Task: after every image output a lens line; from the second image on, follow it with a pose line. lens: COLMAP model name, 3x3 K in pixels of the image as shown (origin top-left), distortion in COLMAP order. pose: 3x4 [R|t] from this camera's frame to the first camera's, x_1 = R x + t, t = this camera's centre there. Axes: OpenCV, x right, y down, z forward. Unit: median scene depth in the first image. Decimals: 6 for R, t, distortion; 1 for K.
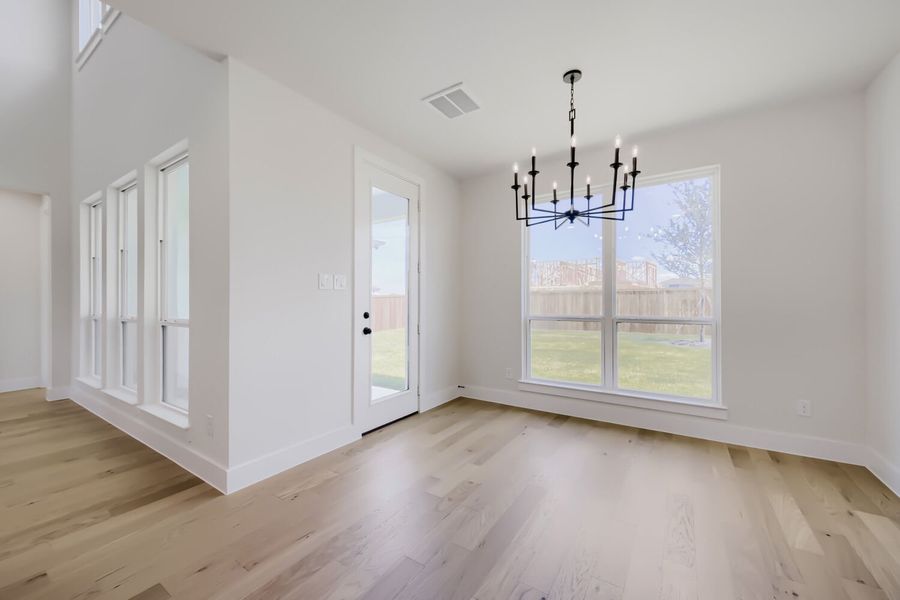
lens RADIAL K [[356.4, 0, 442.6], [0, 356.4, 302.2], [0, 0, 1]] dist [0.003288, -0.000395]
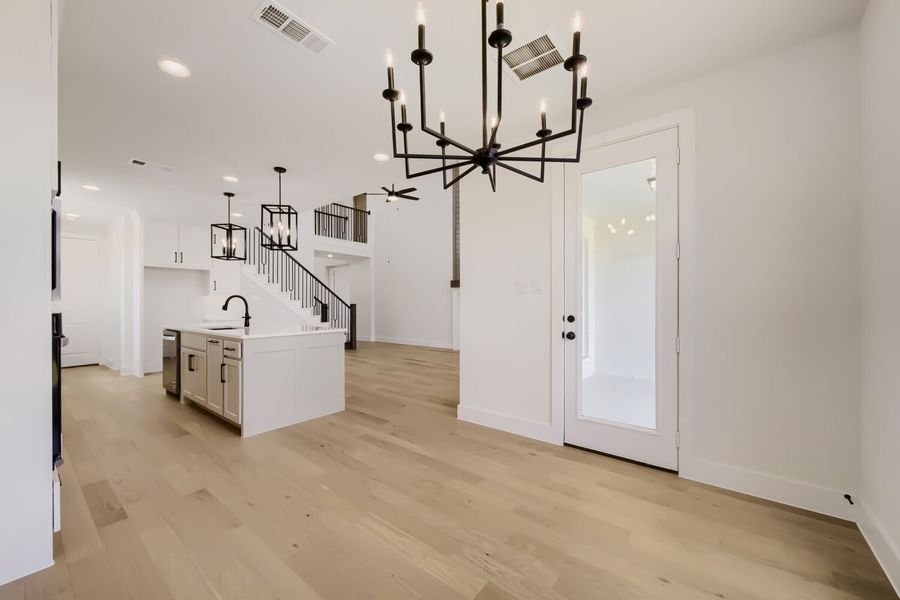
lens RADIAL K [[356.4, 0, 449.0], [0, 356.4, 303.4], [0, 0, 1]] dist [0.003288, -0.000395]
pose [[-0.099301, -0.002971, -0.995053, 0.749997], [0.001210, 0.999994, -0.003107, -0.001195], [0.995057, -0.001513, -0.099297, 0.778761]]
